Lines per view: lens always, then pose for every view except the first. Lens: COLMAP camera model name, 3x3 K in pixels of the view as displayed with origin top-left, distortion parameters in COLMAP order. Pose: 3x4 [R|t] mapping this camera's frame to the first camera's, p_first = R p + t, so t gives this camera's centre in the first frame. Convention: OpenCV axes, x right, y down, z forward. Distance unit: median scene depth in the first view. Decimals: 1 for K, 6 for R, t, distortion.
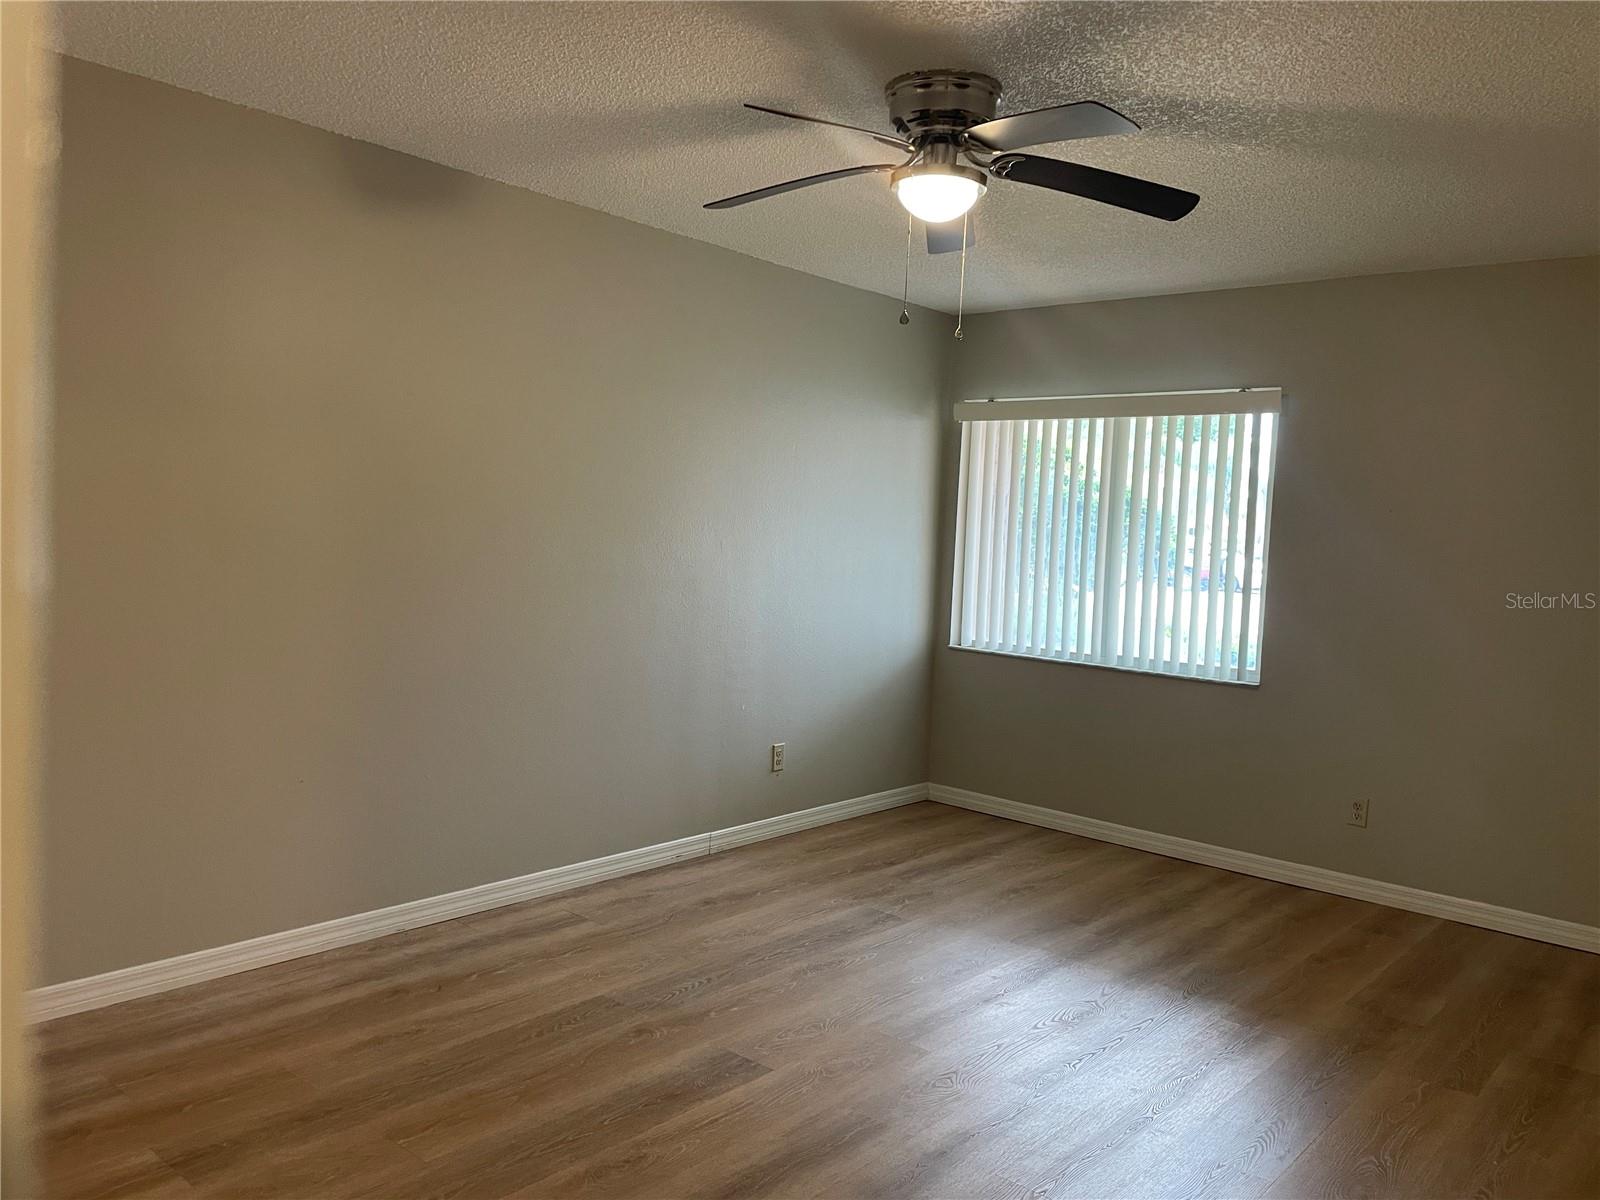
lens RADIAL K [[1198.6, 0, 807.1], [0, 1198.6, 596.9], [0, 0, 1]] dist [0.065459, -0.075731]
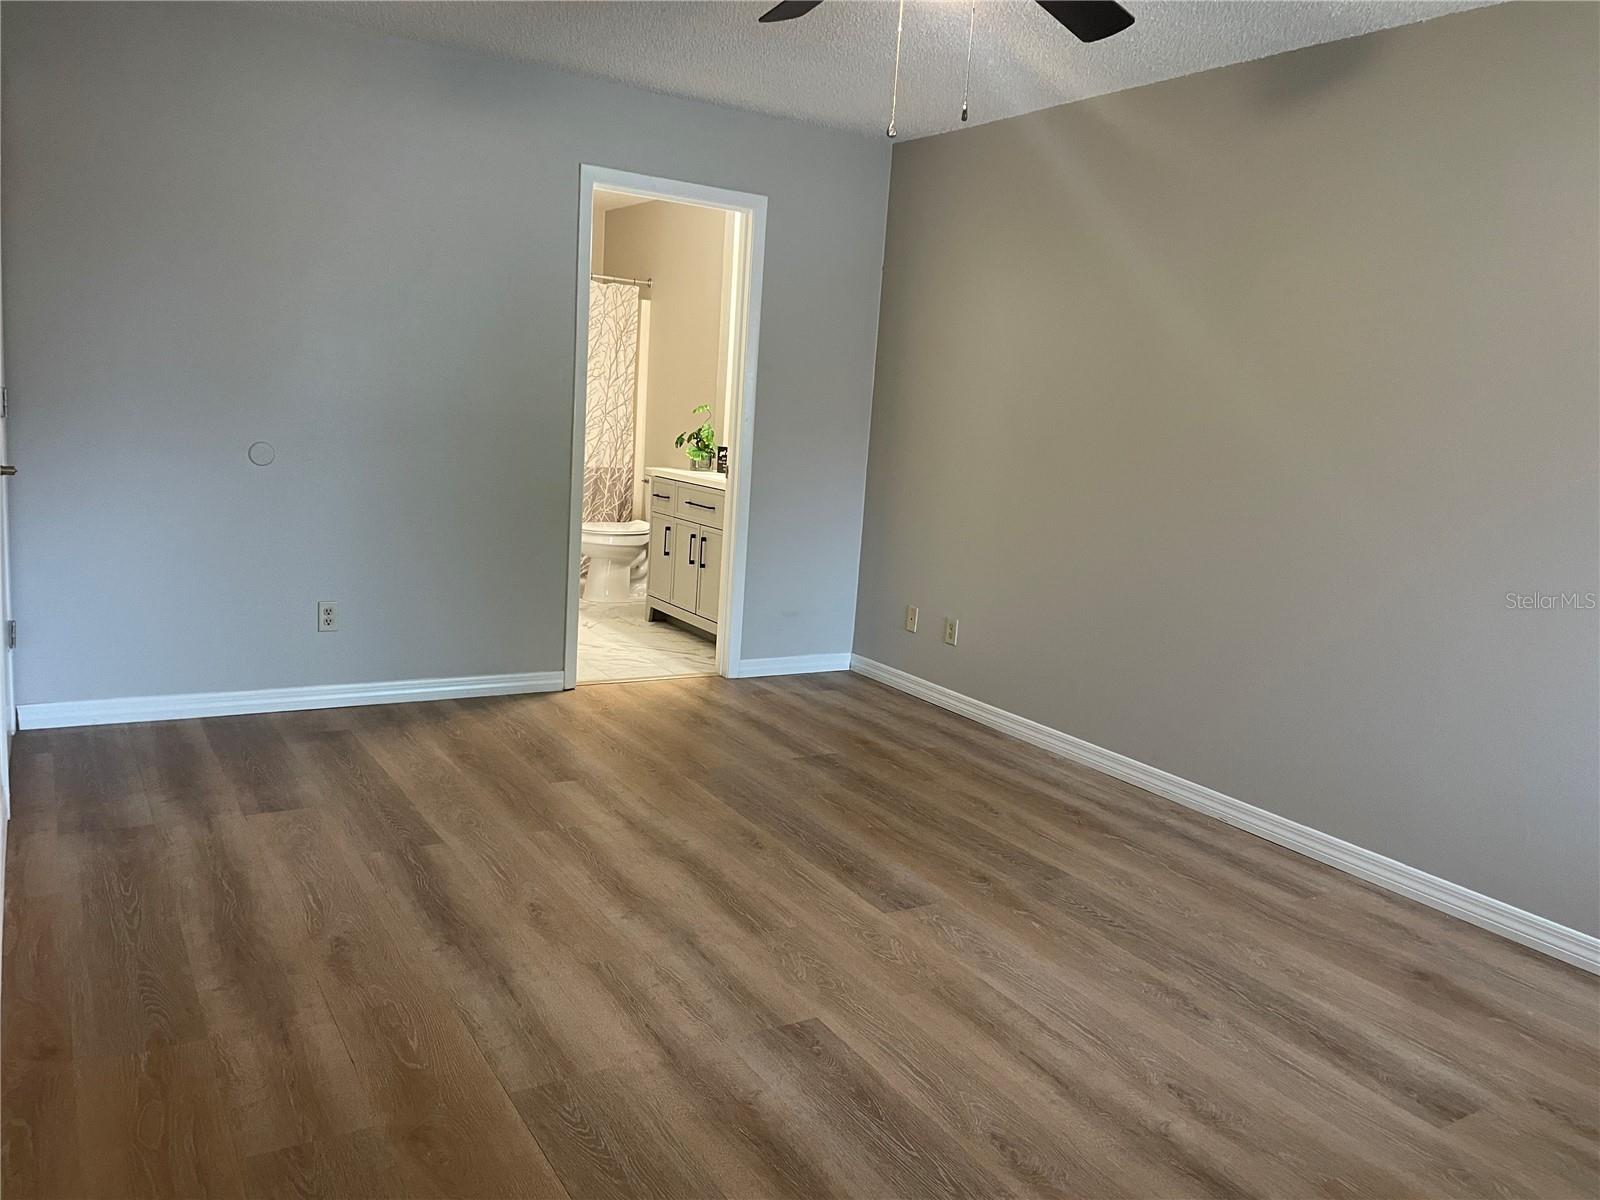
lens RADIAL K [[1198.6, 0, 806.9], [0, 1198.6, 597.2], [0, 0, 1]] dist [0.065459, -0.075731]
pose [[-0.292364, 0.093586, -0.951717, 0.841885], [-0.139965, 0.980296, 0.139393, -0.007819], [0.946009, 0.173960, -0.273505, 1.039051]]
